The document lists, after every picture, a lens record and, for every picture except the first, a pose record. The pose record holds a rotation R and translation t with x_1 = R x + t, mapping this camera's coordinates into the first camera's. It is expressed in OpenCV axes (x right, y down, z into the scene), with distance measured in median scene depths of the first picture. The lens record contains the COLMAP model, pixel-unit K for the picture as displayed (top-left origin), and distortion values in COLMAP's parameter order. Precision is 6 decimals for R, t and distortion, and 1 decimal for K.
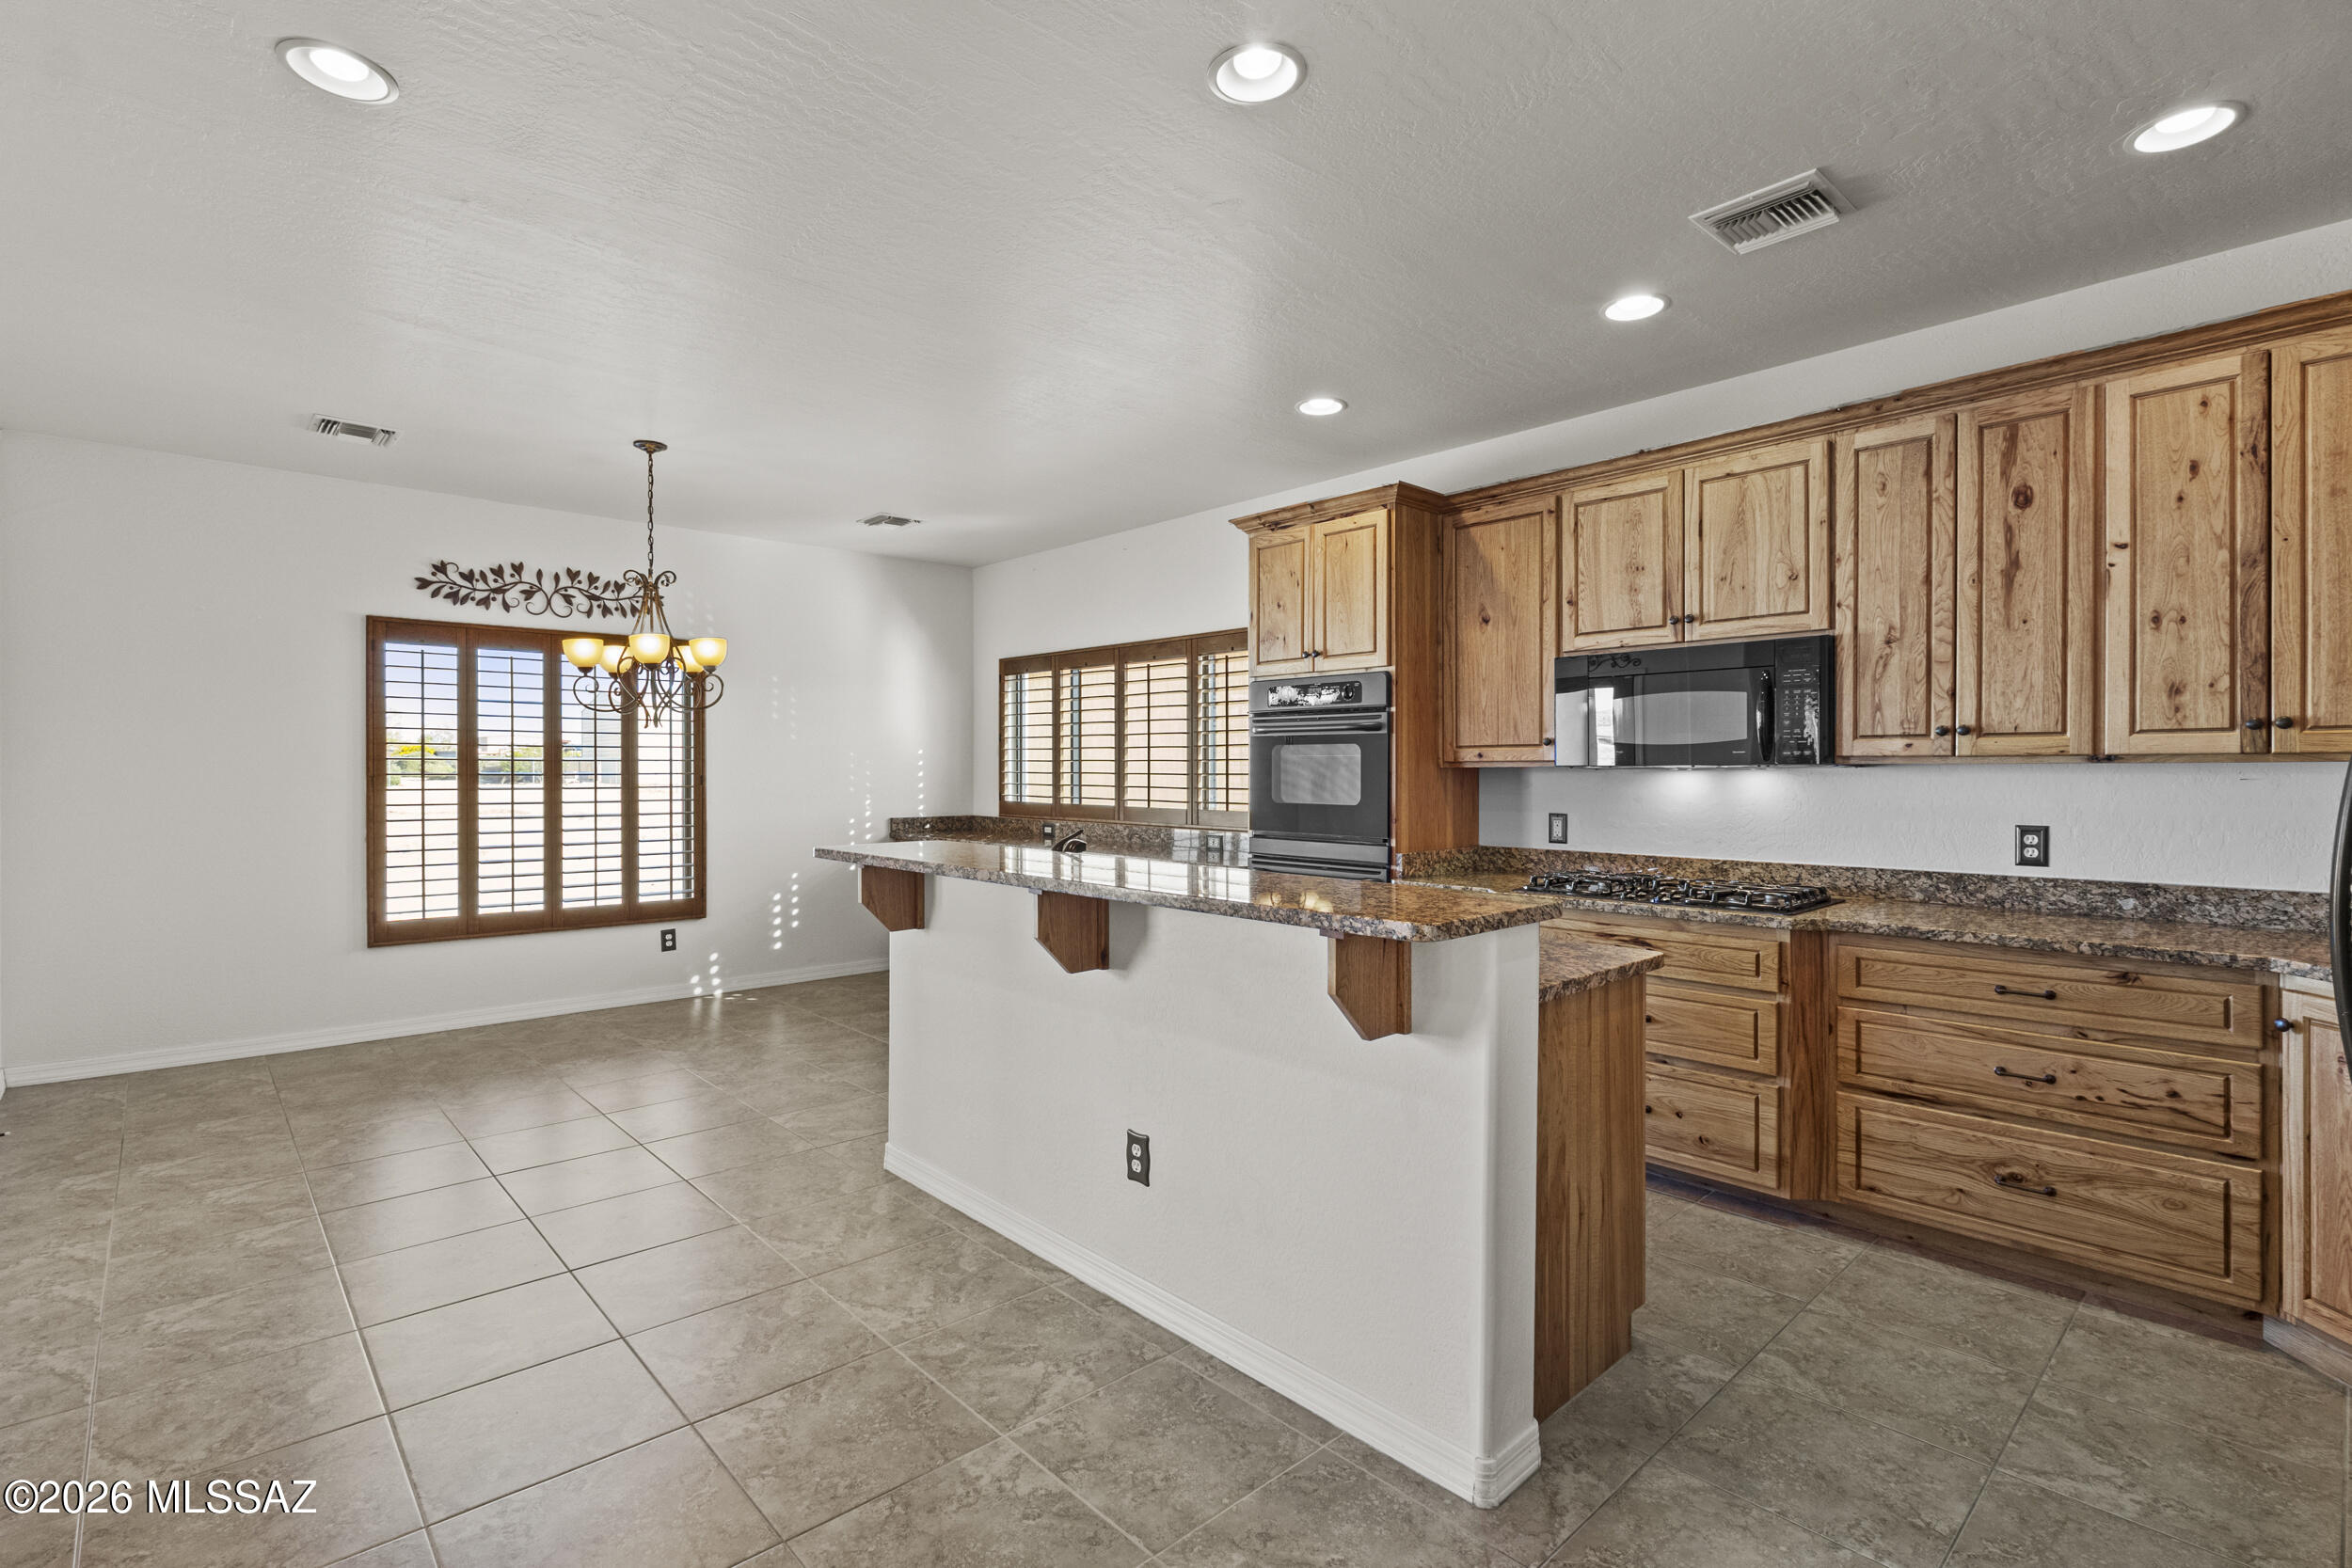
lens RADIAL K [[1101.0, 0, 1164.7], [0, 1101.0, 785.9], [0, 0, 1]] dist [0.001961, 0.002677]
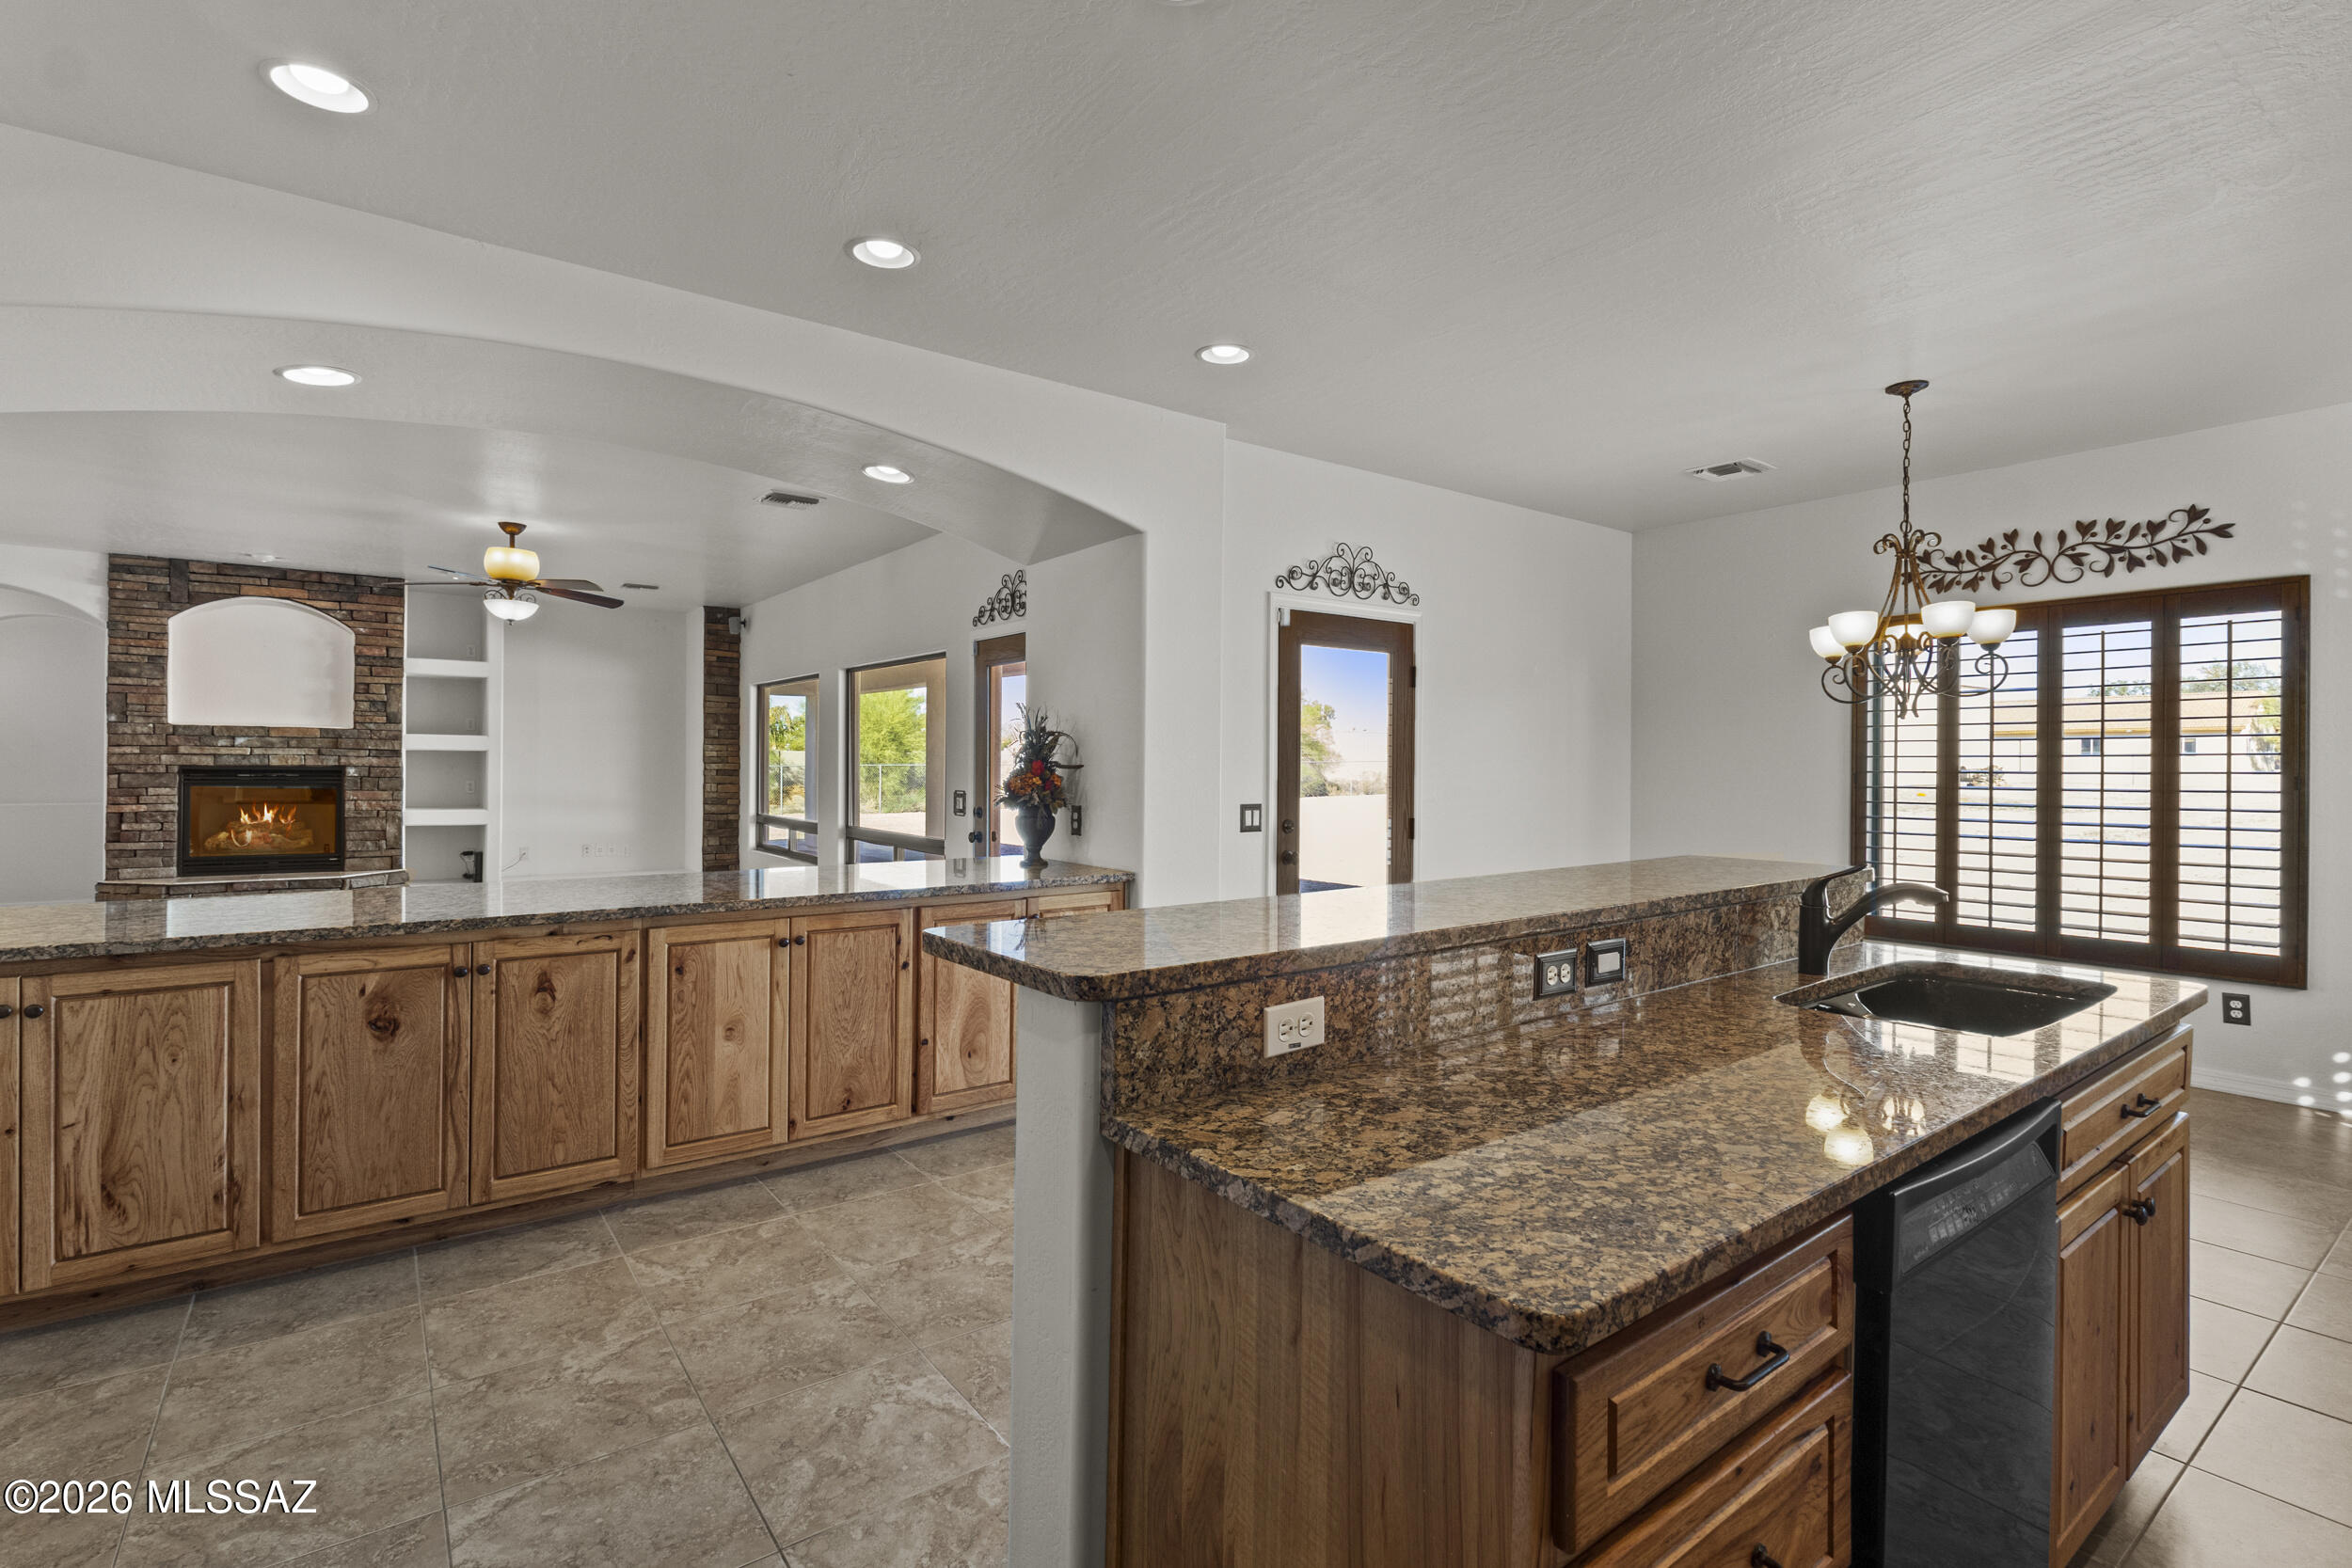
lens RADIAL K [[1101.0, 0, 1153.0], [0, 1101.0, 764.6], [0, 0, 1]] dist [0.001961, 0.002677]
pose [[-0.095553, -0.001215, -0.995424, 0.337467], [-0.010063, 0.999949, -0.000255, -0.009723], [0.995373, 0.009993, -0.095561, 0.393979]]
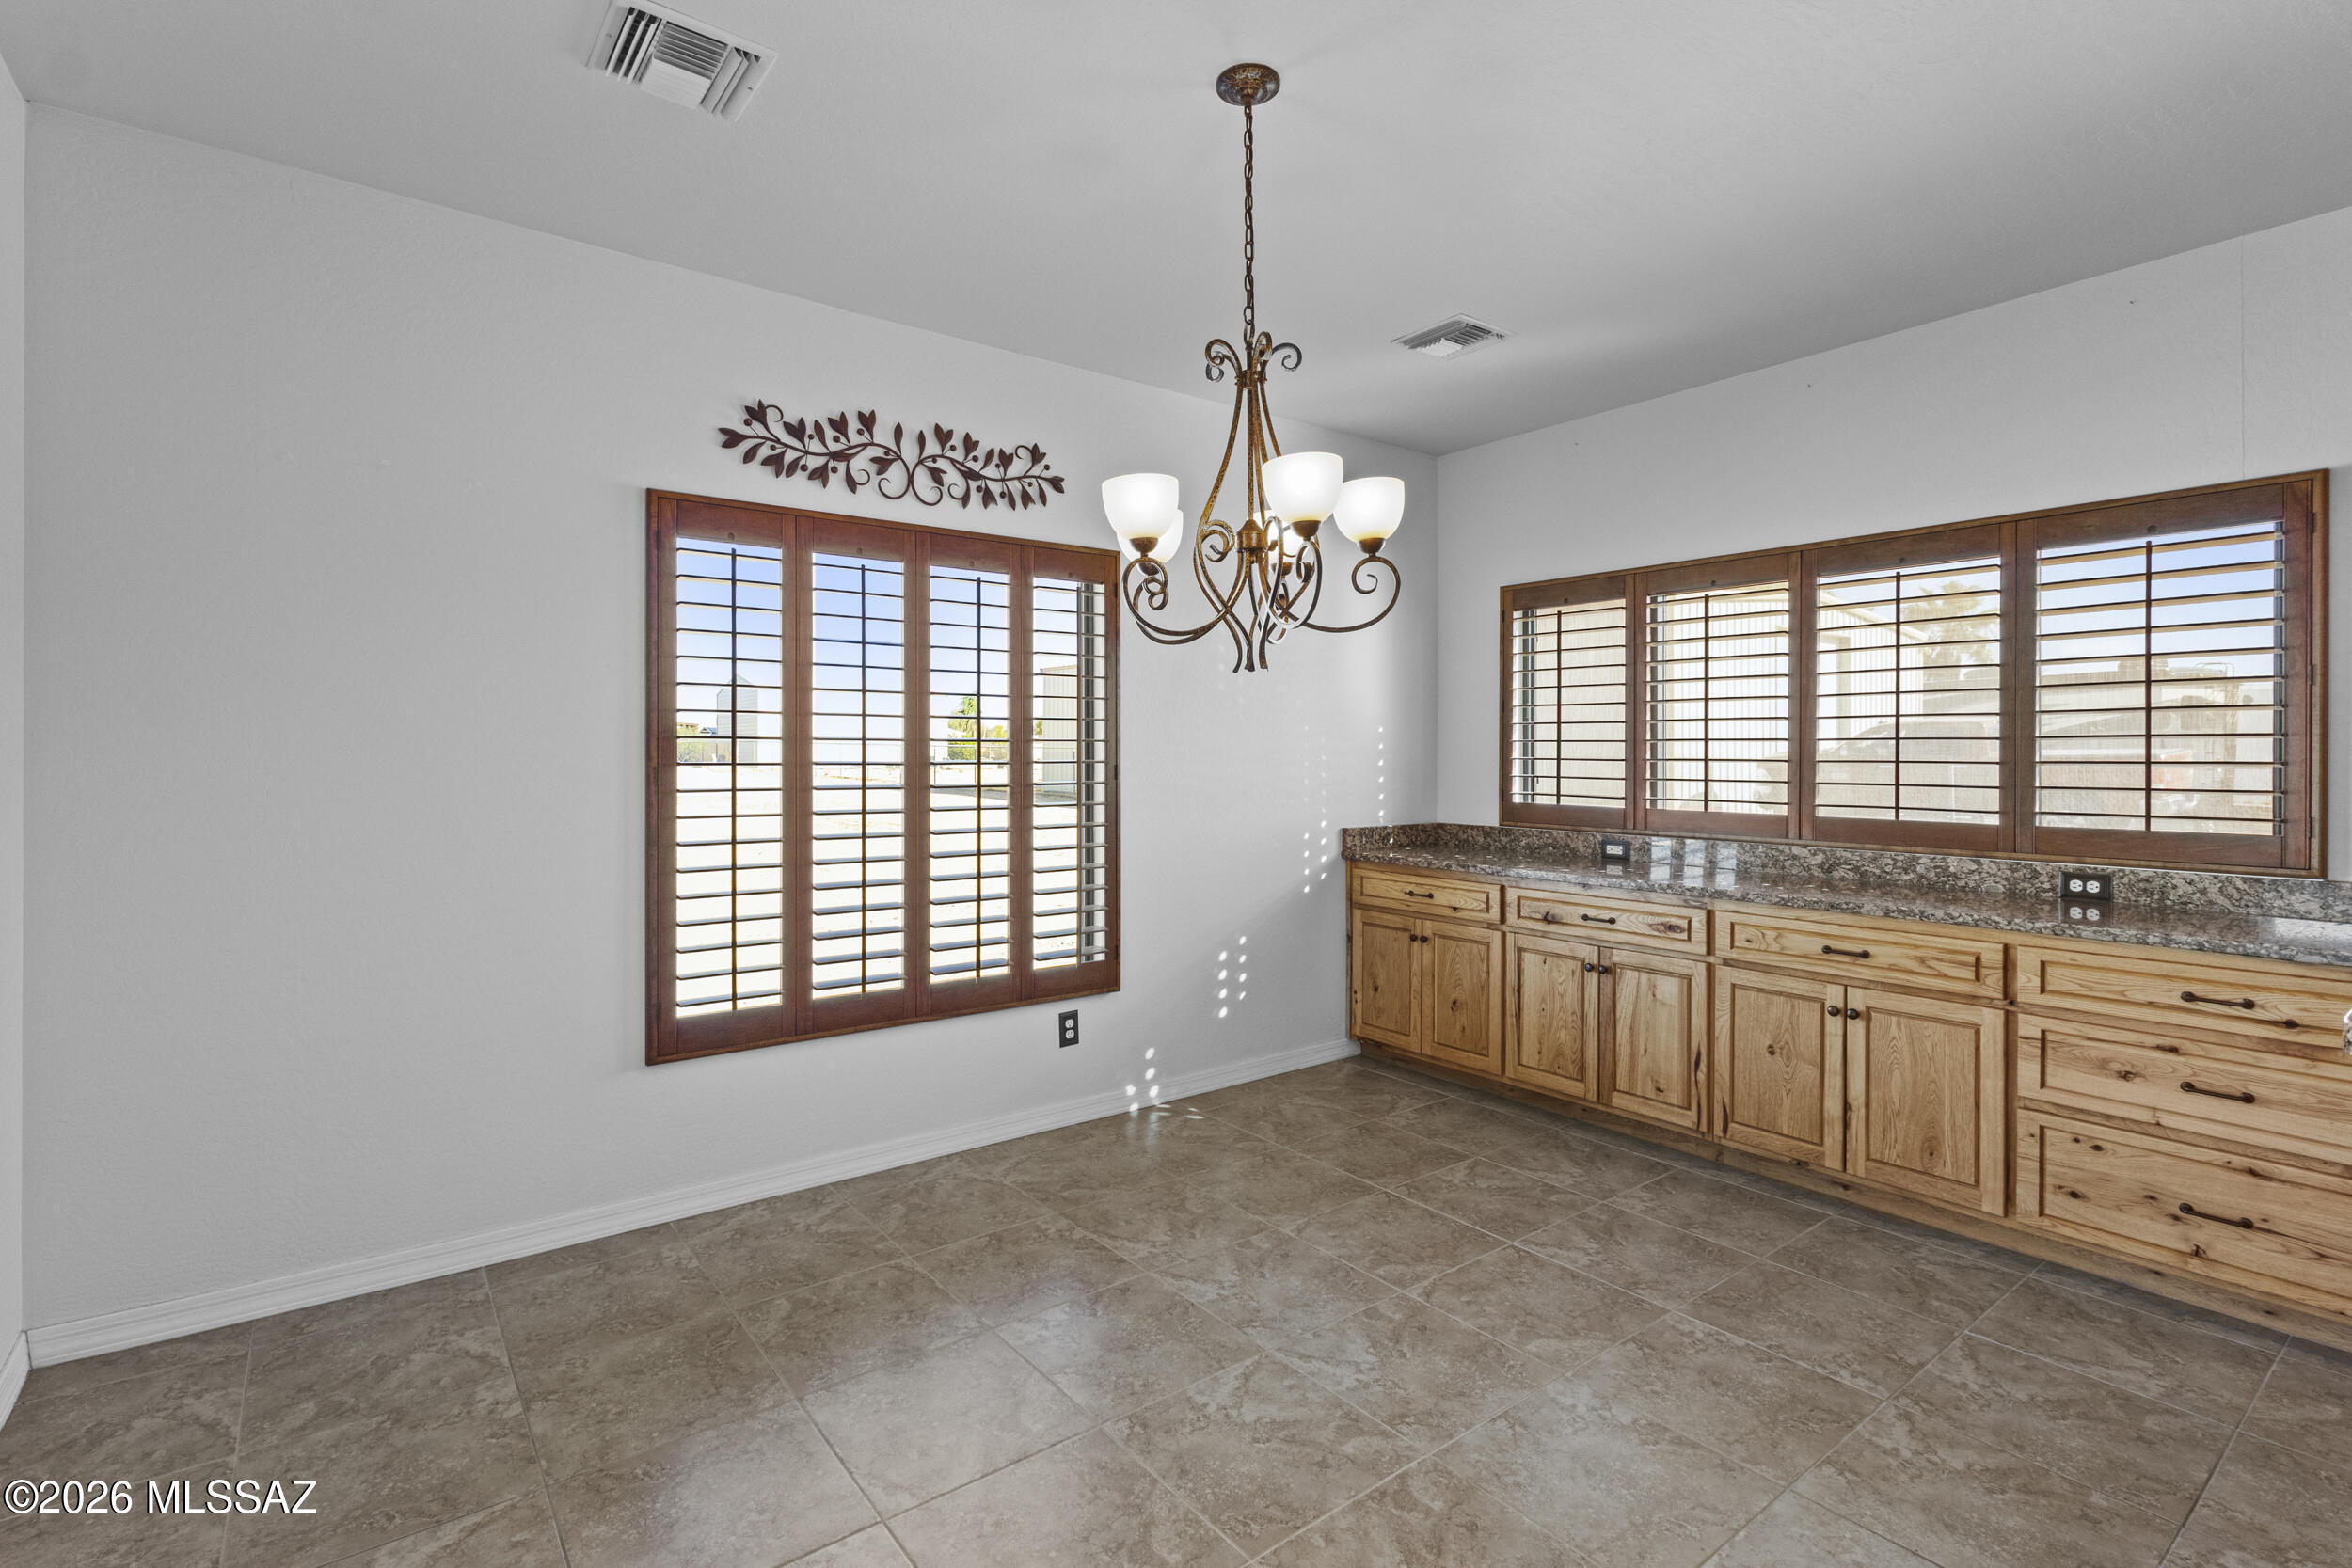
lens RADIAL K [[1101.0, 0, 1156.8], [0, 1101.0, 764.6], [0, 0, 1]] dist [0.001961, 0.002677]
pose [[0.996585, 0.000839, -0.082573, -0.366853], [-0.001155, 0.999992, -0.003778, -0.007248], [0.082569, 0.003861, 0.996578, 0.400333]]
